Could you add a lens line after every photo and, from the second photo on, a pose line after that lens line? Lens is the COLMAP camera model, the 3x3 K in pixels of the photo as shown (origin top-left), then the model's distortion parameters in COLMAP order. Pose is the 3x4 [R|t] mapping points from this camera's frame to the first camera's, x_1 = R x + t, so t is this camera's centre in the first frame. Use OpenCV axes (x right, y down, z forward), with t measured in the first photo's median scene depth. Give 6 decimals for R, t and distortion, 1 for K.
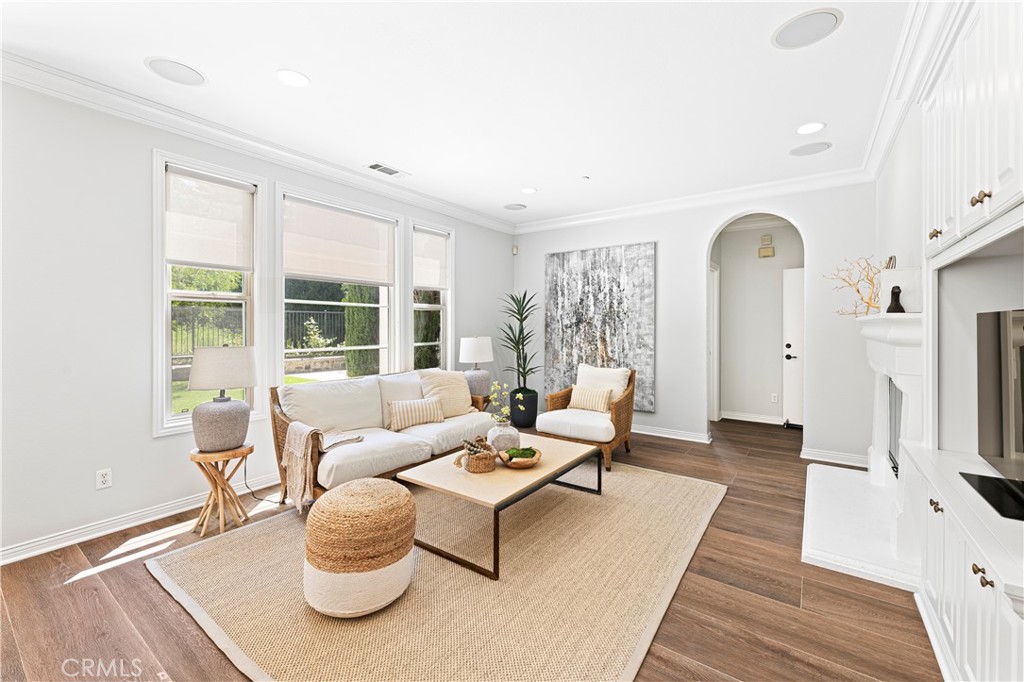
lens RADIAL K [[421.9, 0, 511.8], [0, 421.9, 320.5], [0, 0, 1]] dist [0.002096, 0.000221]
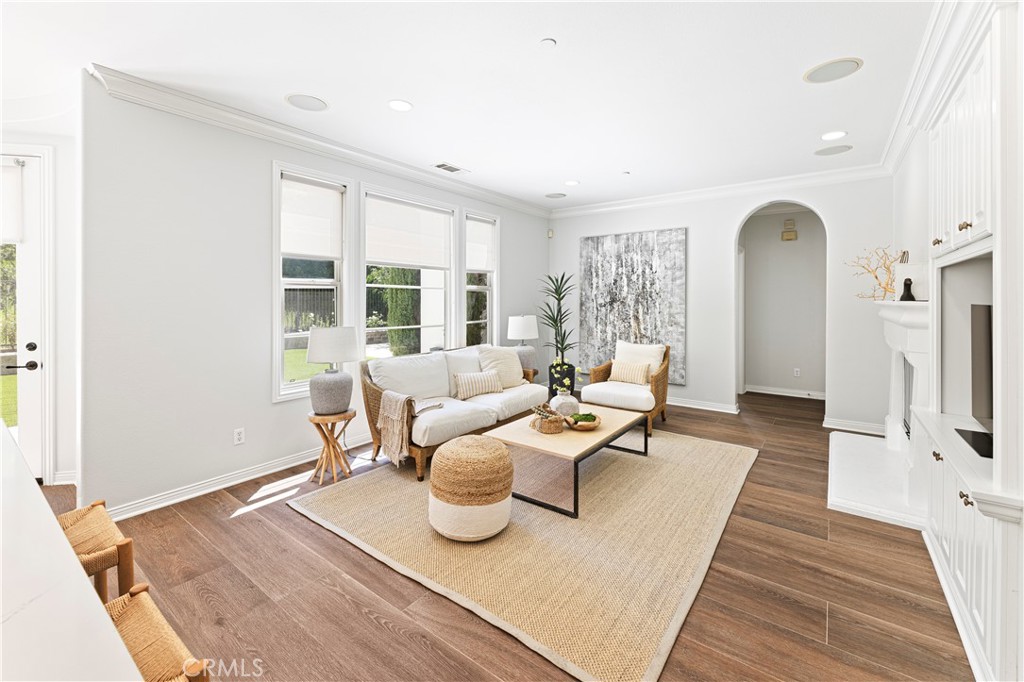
lens RADIAL K [[428.2, 0, 510.5], [0, 428.2, 294.3], [0, 0, 1]] dist [0.000847, 0.000519]
pose [[0.999768, -0.000014, -0.021545, -0.086165], [0.000041, 0.999999, 0.001260, -0.017119], [0.021545, -0.001261, 0.999767, -0.107617]]
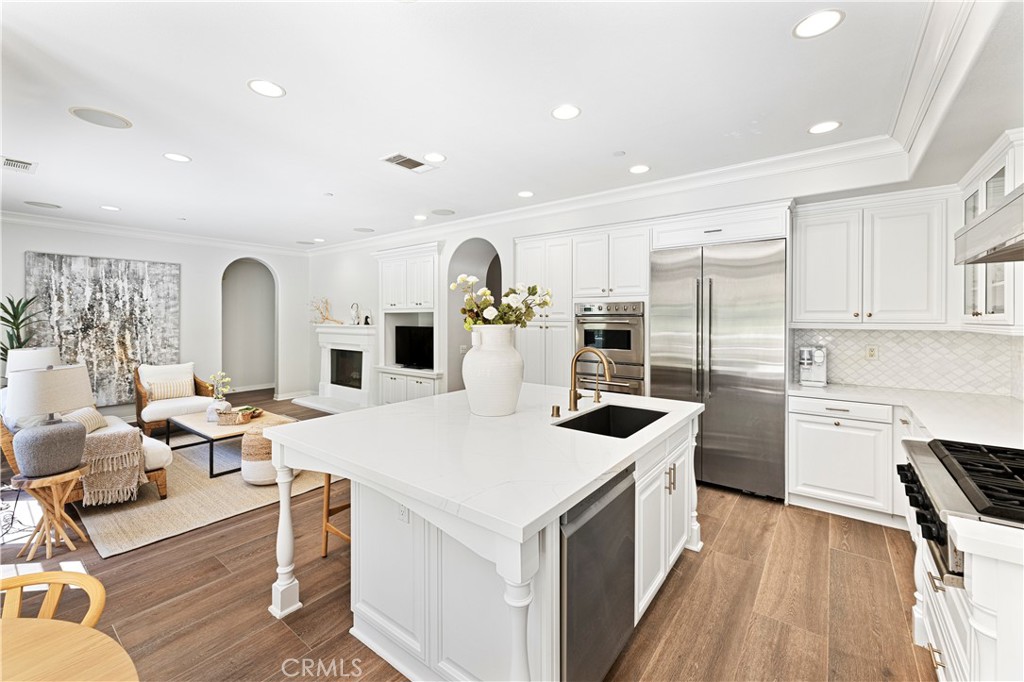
lens RADIAL K [[421.9, 0, 511.8], [0, 421.9, 320.5], [0, 0, 1]] dist [0.002096, 0.000221]
pose [[0.032609, -0.007945, 0.999437, -0.901456], [-0.012029, 0.999893, 0.008341, -0.038231], [-0.999396, -0.012294, 0.032510, -0.050854]]
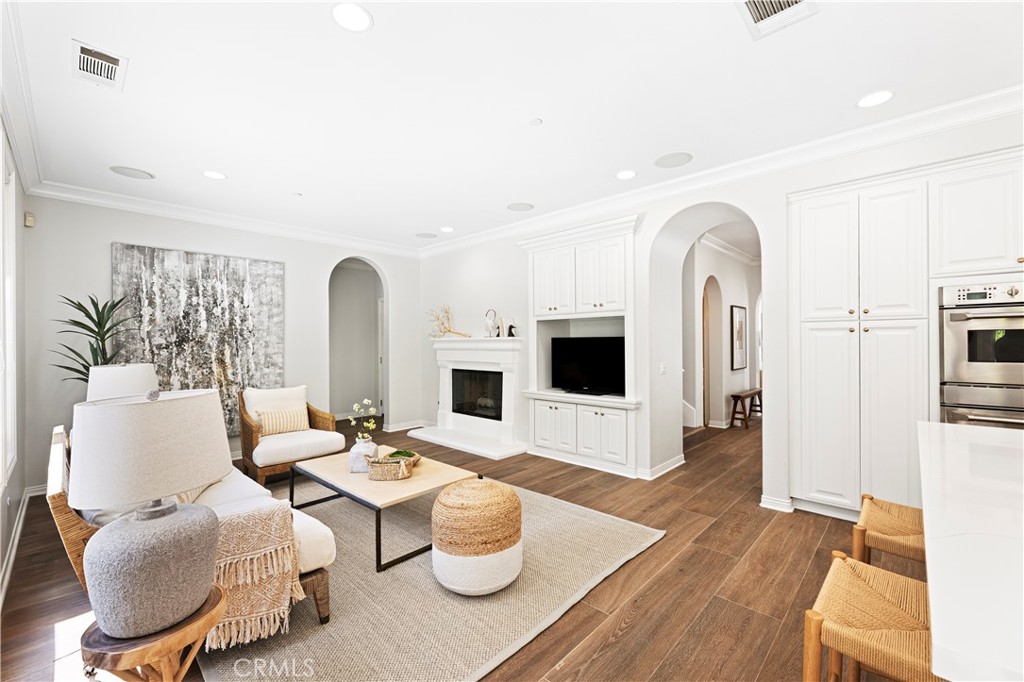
lens RADIAL K [[425.3, 0, 512.0], [0, 425.3, 341.0], [0, 0, 1]] dist [-0.003740, -0.000225]
pose [[0.133156, -0.001838, 0.991093, -0.605405], [-0.003183, 0.999992, 0.002282, -0.000356], [-0.991090, -0.003459, 0.133149, 0.307787]]
